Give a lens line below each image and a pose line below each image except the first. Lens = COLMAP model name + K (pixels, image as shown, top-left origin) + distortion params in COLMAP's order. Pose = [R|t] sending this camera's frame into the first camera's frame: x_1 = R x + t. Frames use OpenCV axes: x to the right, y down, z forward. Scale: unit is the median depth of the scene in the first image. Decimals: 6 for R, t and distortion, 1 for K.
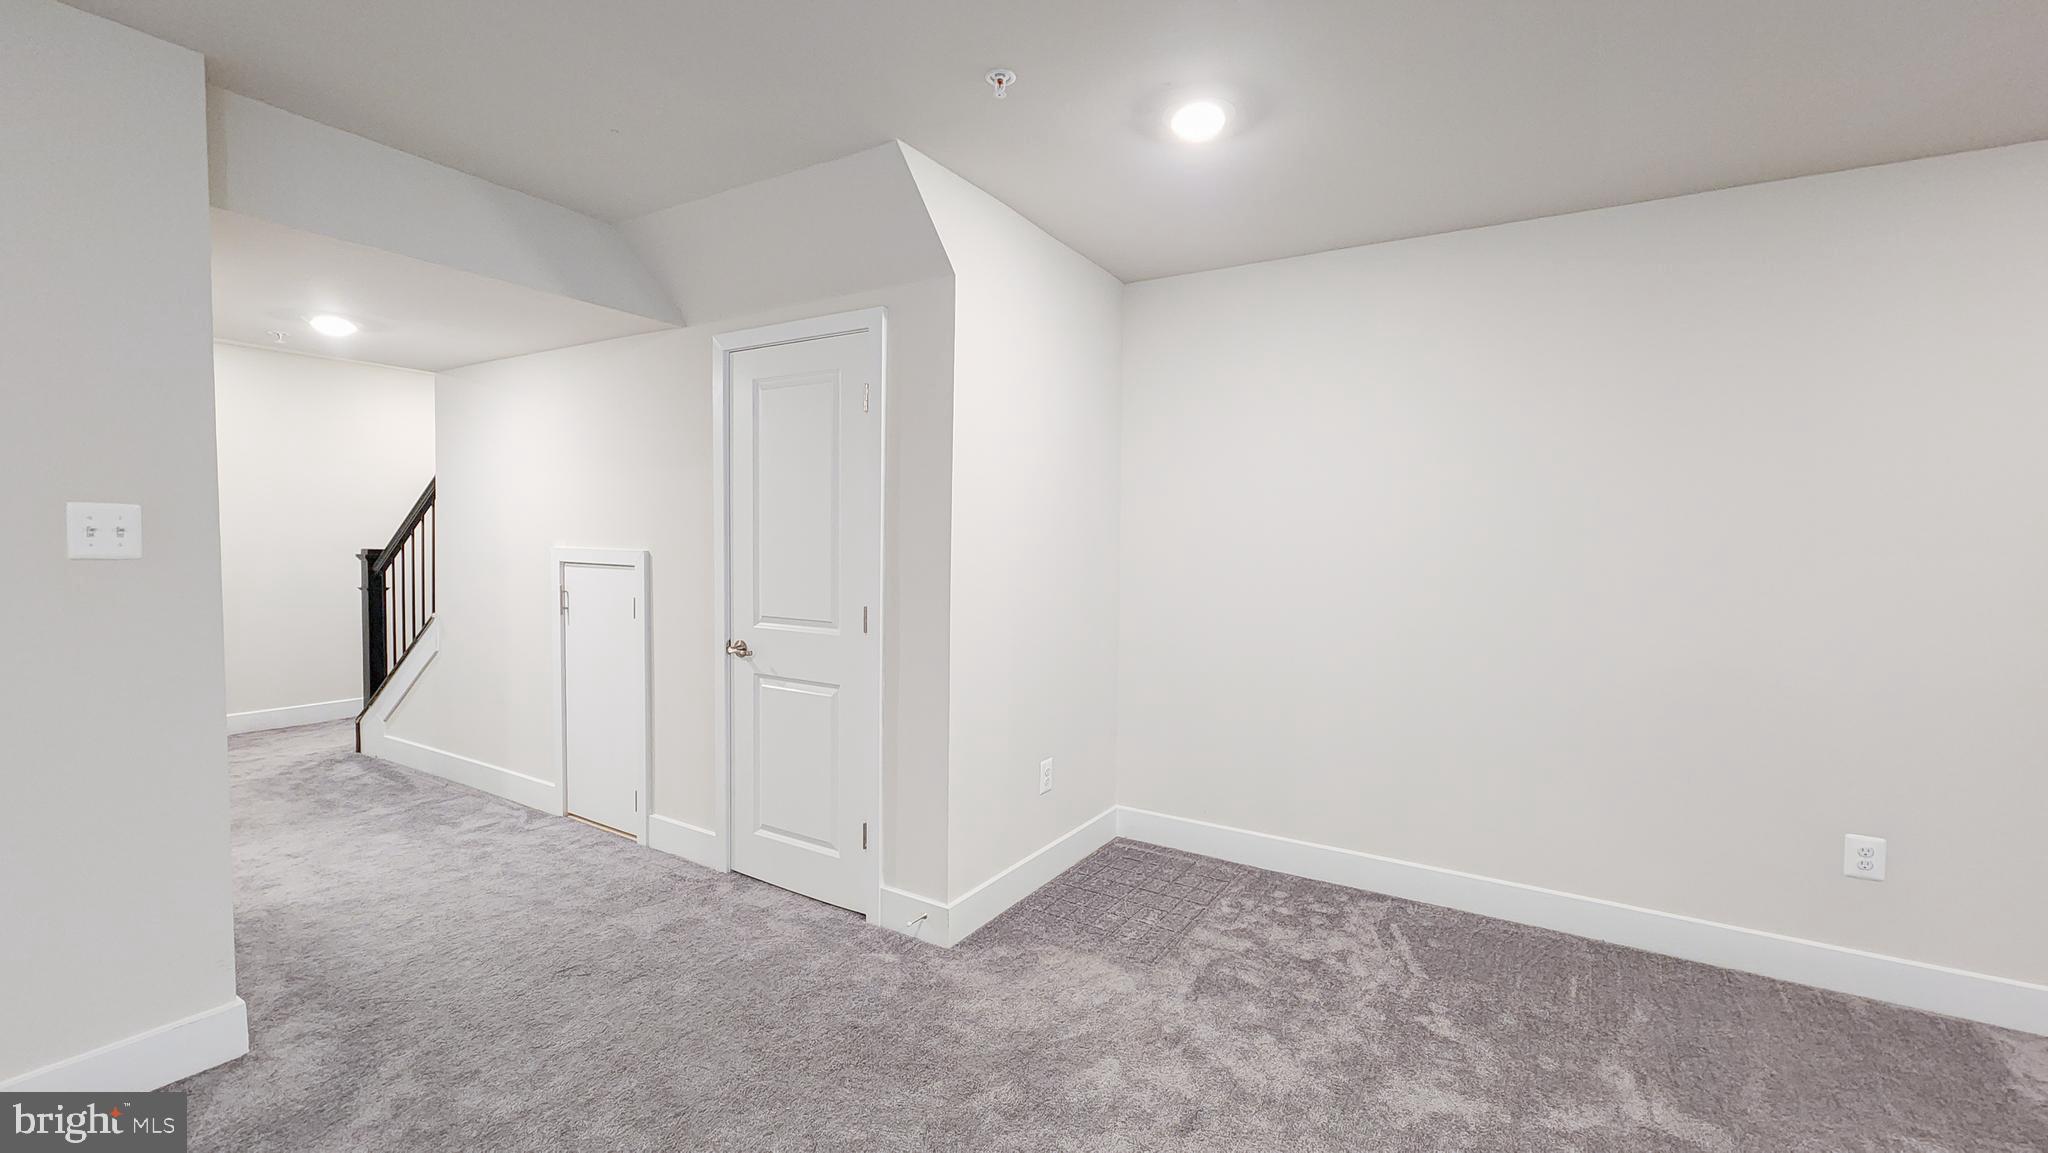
lens RADIAL K [[833.9, 0, 1041.1], [0, 833.9, 584.1], [0, 0, 1]] dist [-0.002725, -0.000058]
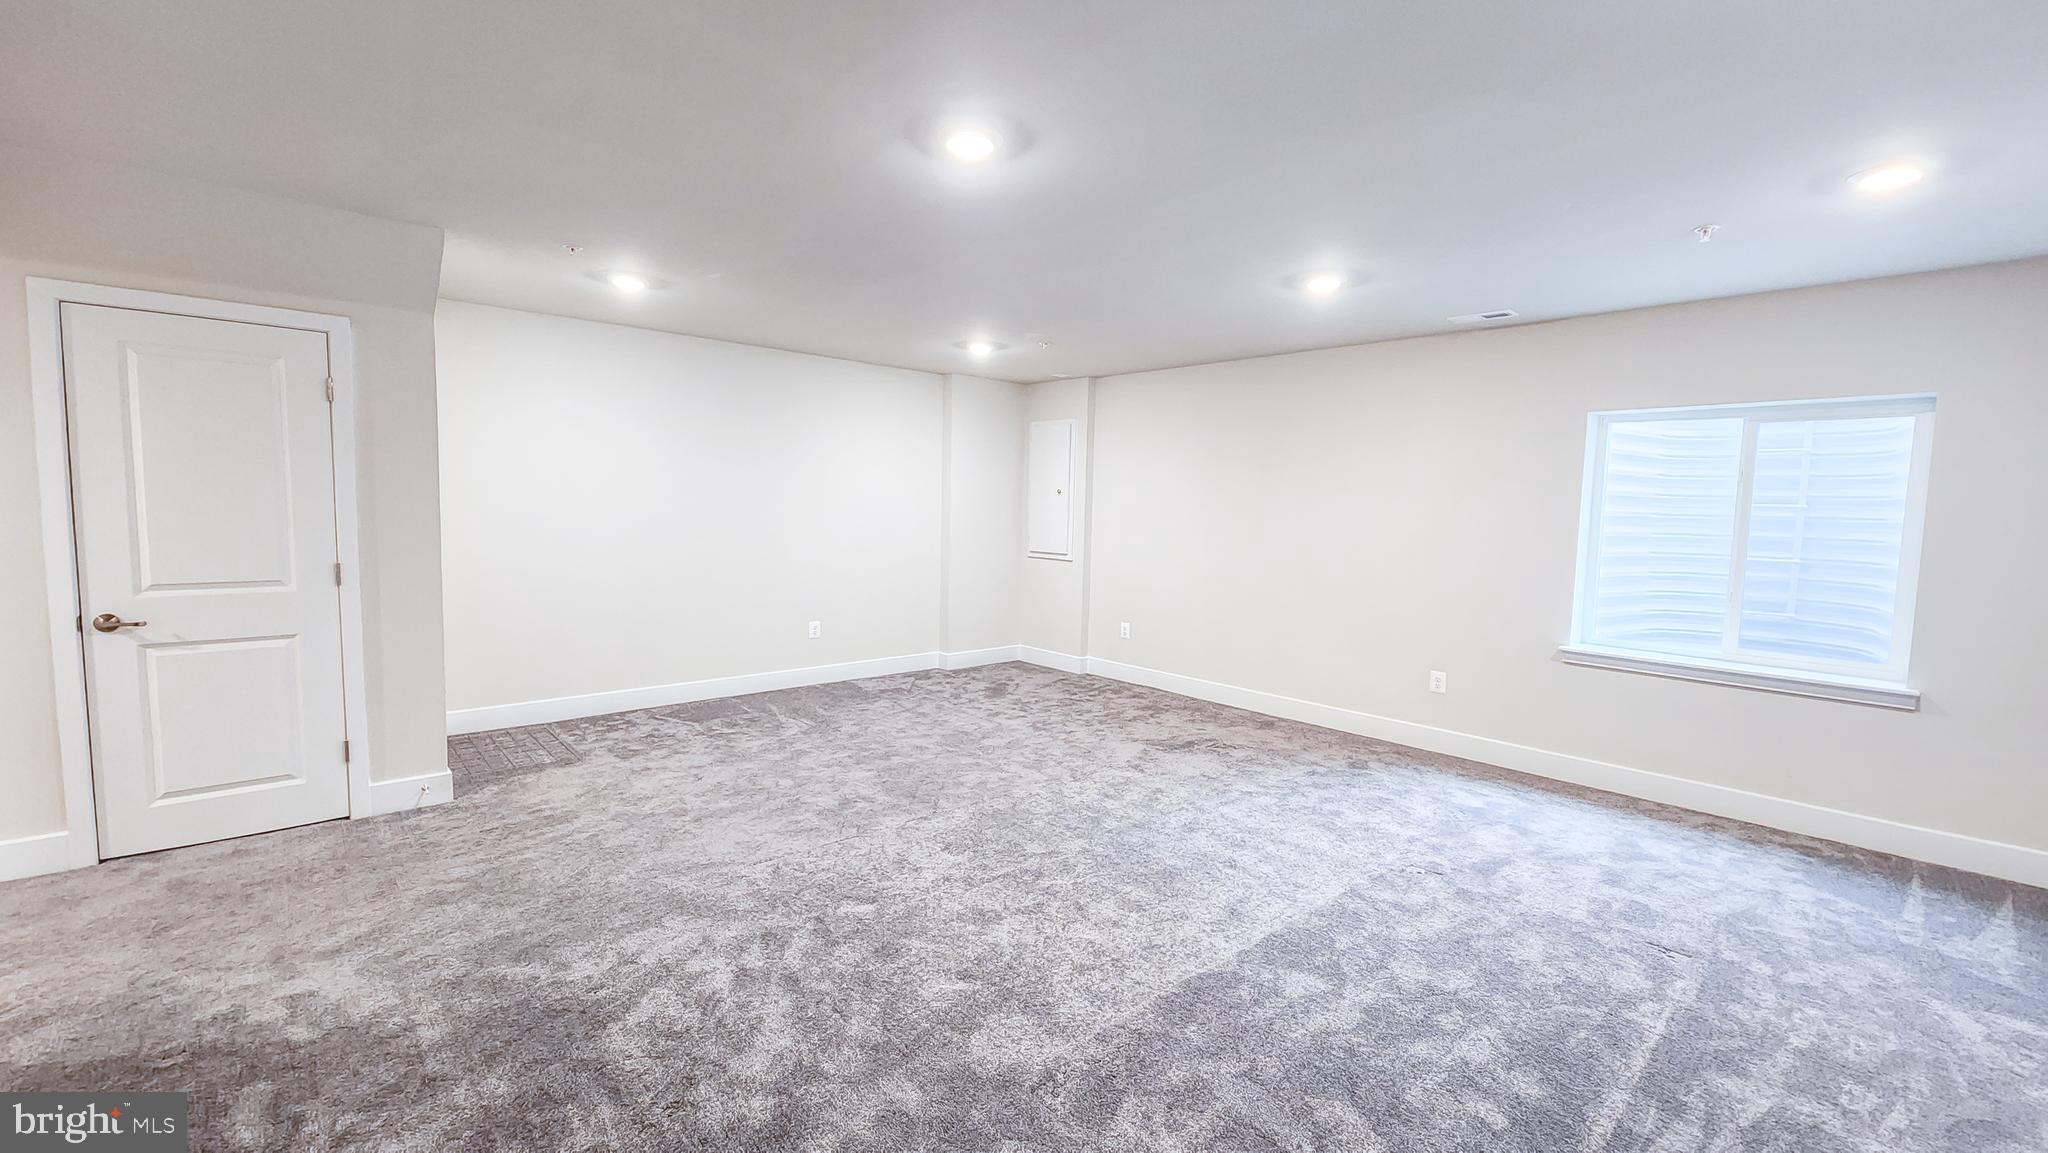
lens RADIAL K [[833.9, 0, 1041.1], [0, 833.9, 584.1], [0, 0, 1]] dist [-0.002725, -0.000058]
pose [[0.268004, -0.098721, 0.958347, -1.148461], [0.028797, 0.995113, 0.094455, -0.029174], [-0.962987, 0.002283, 0.269537, -0.327165]]
